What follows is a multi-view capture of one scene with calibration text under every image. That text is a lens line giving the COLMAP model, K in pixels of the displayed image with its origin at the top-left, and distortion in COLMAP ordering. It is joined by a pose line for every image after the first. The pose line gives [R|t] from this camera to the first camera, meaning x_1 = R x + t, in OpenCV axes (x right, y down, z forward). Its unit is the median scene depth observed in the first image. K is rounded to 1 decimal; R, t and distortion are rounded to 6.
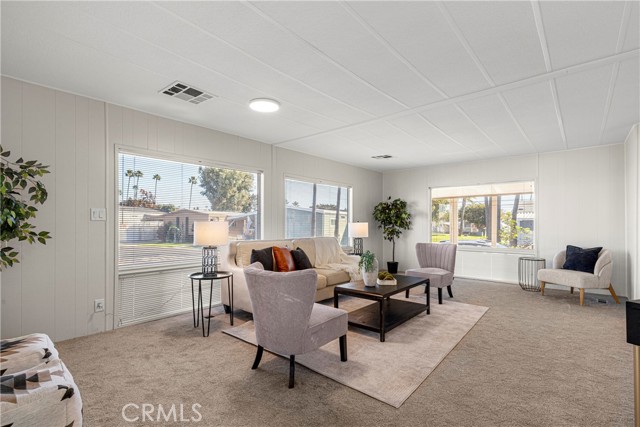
lens RADIAL K [[303.7, 0, 320.4], [0, 303.7, 219.2], [0, 0, 1]] dist [-0.007015, 0.004117]
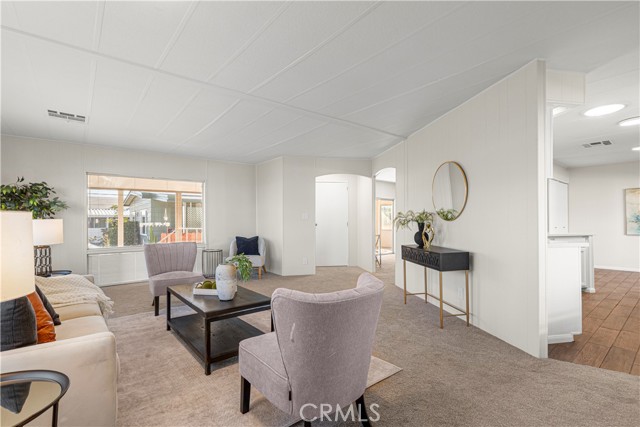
lens RADIAL K [[303.7, 0, 320.6], [0, 303.7, 215.3], [0, 0, 1]] dist [-0.007015, 0.004117]
pose [[0.168060, 0.012473, 0.985698, -0.348353], [-0.008886, 0.999898, -0.011138, 0.005630], [-0.985737, -0.006887, 0.168154, 0.389401]]
